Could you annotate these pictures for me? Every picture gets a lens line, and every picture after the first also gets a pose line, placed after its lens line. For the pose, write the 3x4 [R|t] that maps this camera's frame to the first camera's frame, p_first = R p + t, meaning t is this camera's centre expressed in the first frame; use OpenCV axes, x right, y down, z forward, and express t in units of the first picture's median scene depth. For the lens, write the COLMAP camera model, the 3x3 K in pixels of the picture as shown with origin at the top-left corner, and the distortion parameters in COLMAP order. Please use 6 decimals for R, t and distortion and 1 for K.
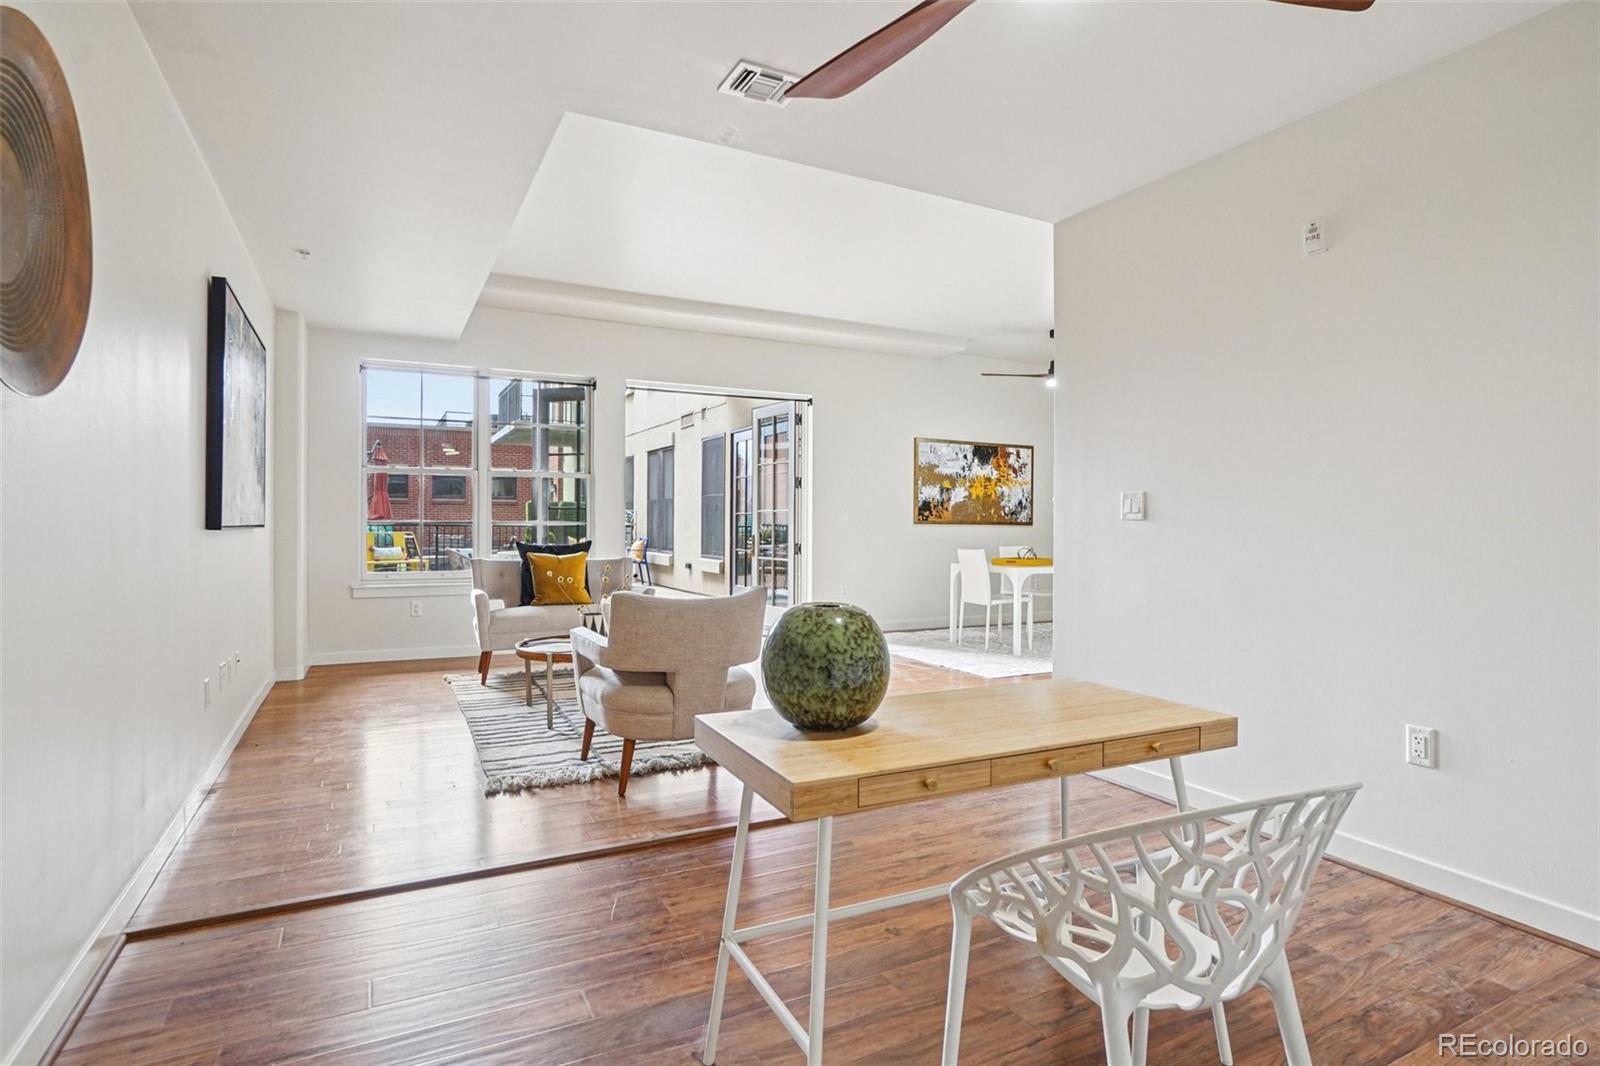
lens RADIAL K [[826.4, 0, 801.3], [0, 826.4, 529.1], [0, 0, 1]] dist [-0.000839, -0.000129]
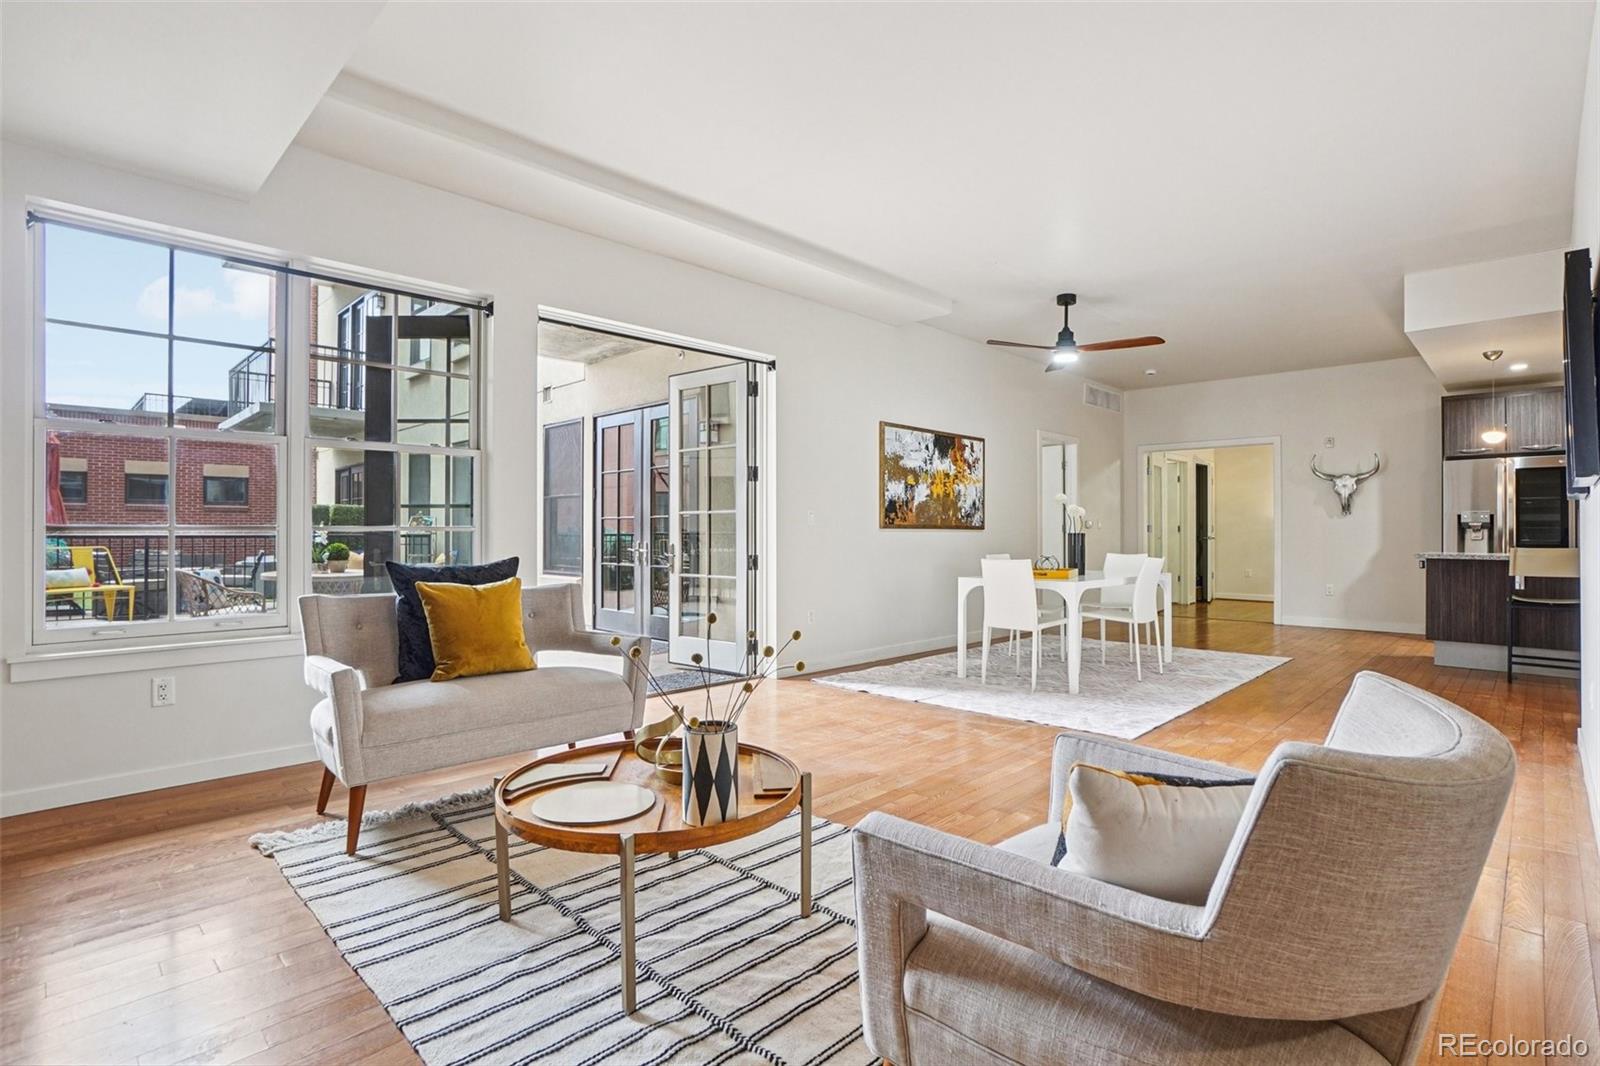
lens RADIAL K [[780.4, 0, 797.4], [0, 780.4, 531.8], [0, 0, 1]] dist [-0.004864, 0.000410]
pose [[0.953035, -0.007117, 0.302775, -0.167461], [0.009203, 0.999943, -0.005464, 0.000574], [-0.302719, 0.007994, 0.953046, 0.294964]]
